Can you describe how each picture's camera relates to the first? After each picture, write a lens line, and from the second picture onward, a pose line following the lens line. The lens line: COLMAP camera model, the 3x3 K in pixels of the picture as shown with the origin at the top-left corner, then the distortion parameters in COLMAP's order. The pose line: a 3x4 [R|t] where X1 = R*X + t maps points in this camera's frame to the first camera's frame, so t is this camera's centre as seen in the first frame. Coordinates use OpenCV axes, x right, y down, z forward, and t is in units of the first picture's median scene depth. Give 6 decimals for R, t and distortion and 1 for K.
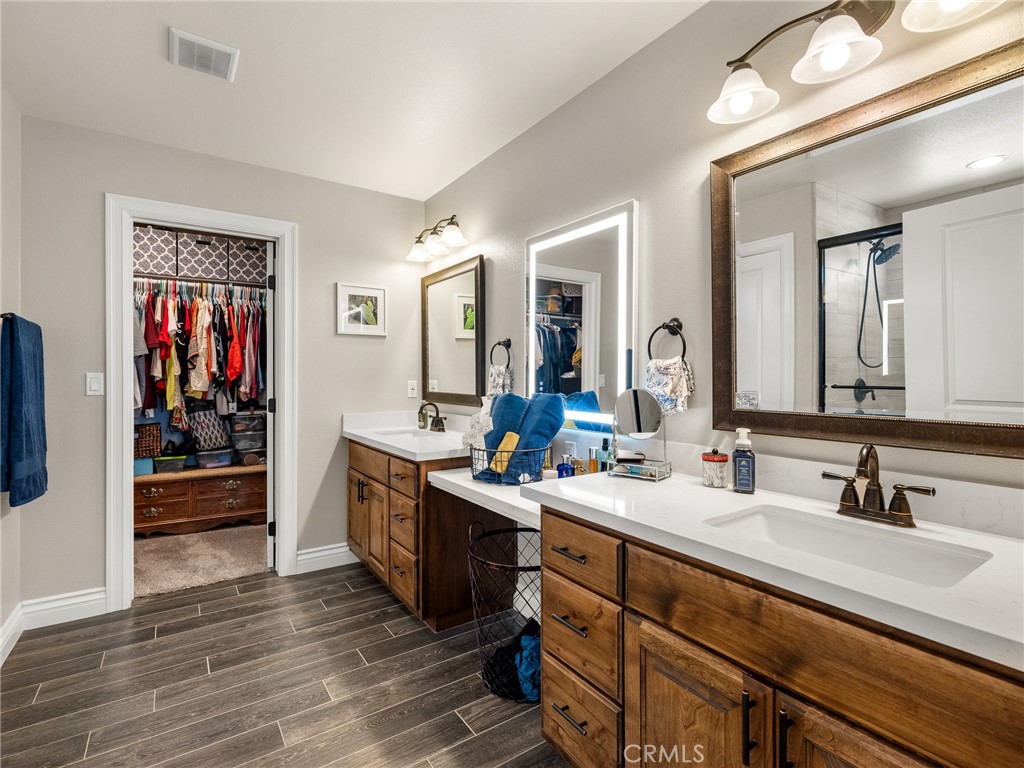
lens RADIAL K [[494.4, 0, 513.6], [0, 494.4, 382.1], [0, 0, 1]] dist [0.002760, -0.001578]
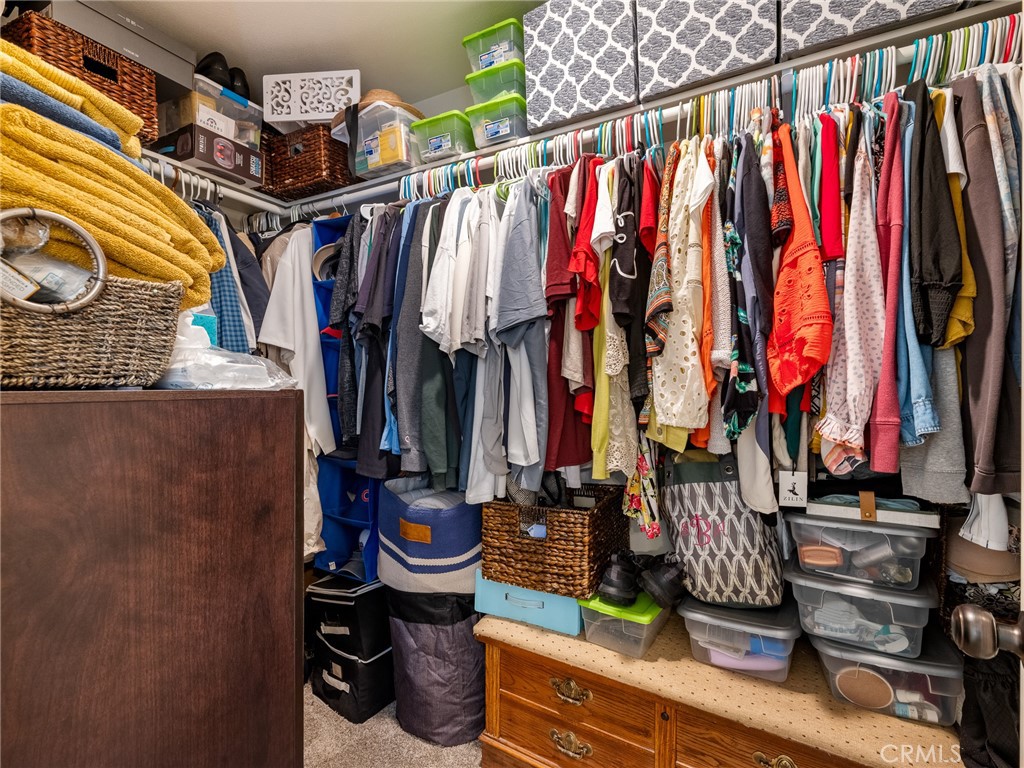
lens RADIAL K [[460.6, 0, 512.4], [0, 460.6, 383.8], [0, 0, 1]] dist [-0.004496, 0.002166]
pose [[0.457576, -0.001306, -0.889170, -0.419924], [-0.002694, 0.999992, -0.002855, -0.007084], [0.889167, 0.003702, 0.457569, 0.759888]]
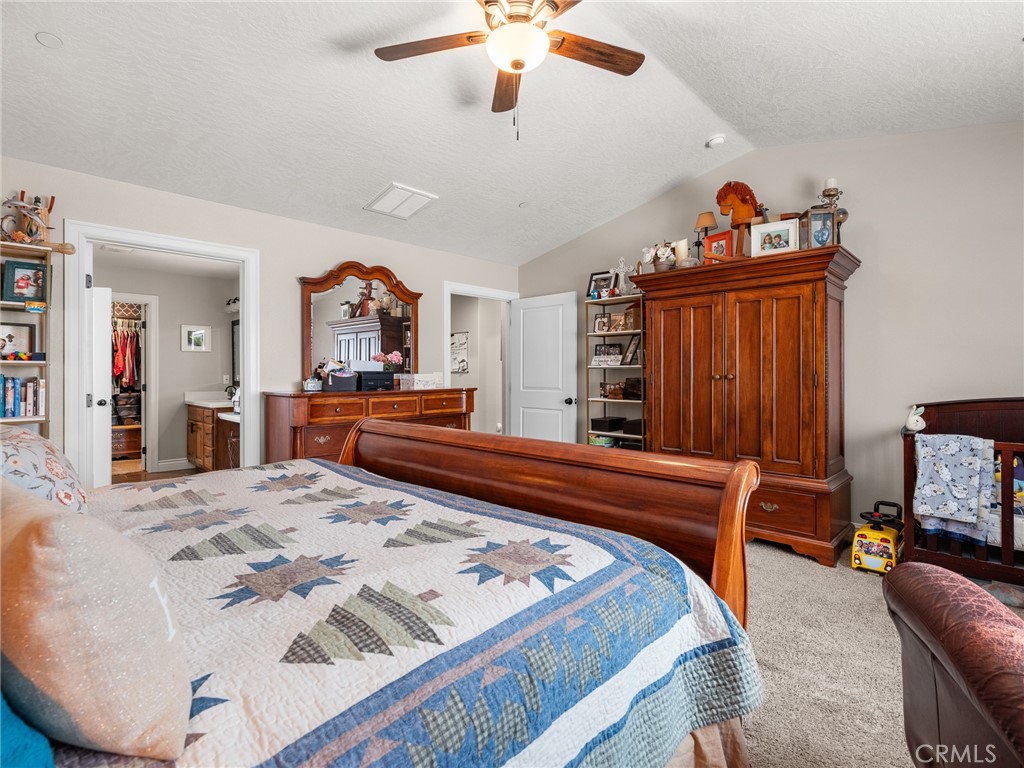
lens RADIAL K [[494.4, 0, 507.7], [0, 494.4, 378.1], [0, 0, 1]] dist [0.002760, -0.001578]
pose [[0.982028, -0.000077, 0.188737, 0.441836], [-0.000397, 0.999997, 0.002474, 0.002495], [-0.188737, -0.002505, 0.982024, -0.951505]]
